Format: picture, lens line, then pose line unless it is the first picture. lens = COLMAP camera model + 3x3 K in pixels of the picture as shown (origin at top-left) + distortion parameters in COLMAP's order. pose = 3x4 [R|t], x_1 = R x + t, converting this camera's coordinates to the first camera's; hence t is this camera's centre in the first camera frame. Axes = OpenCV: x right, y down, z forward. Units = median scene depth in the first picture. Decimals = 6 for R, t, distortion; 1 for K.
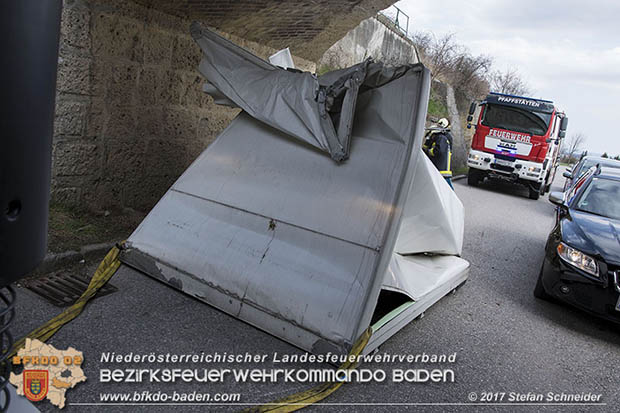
lens RADIAL K [[493.0, 0, 310.0], [0, 493.0, 206.5], [0, 0, 1]] dist [-0.080708, 0.074459]
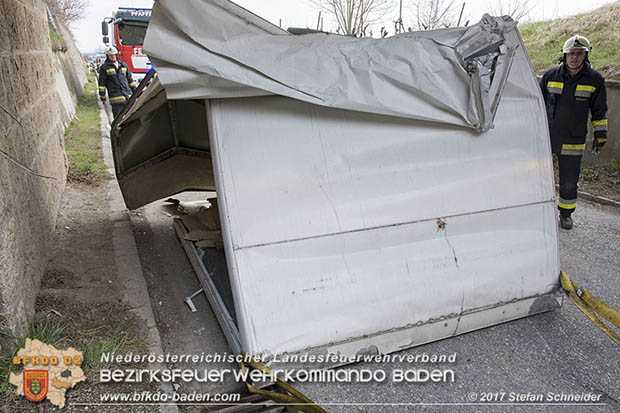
lens RADIAL K [[493.0, 0, 310.0], [0, 493.0, 206.5], [0, 0, 1]] dist [-0.080708, 0.074459]
pose [[0.560066, -0.407799, 0.721129, -0.833706], [0.248601, 0.913070, 0.323265, -0.335228], [-0.790268, -0.001776, 0.612758, 0.663776]]
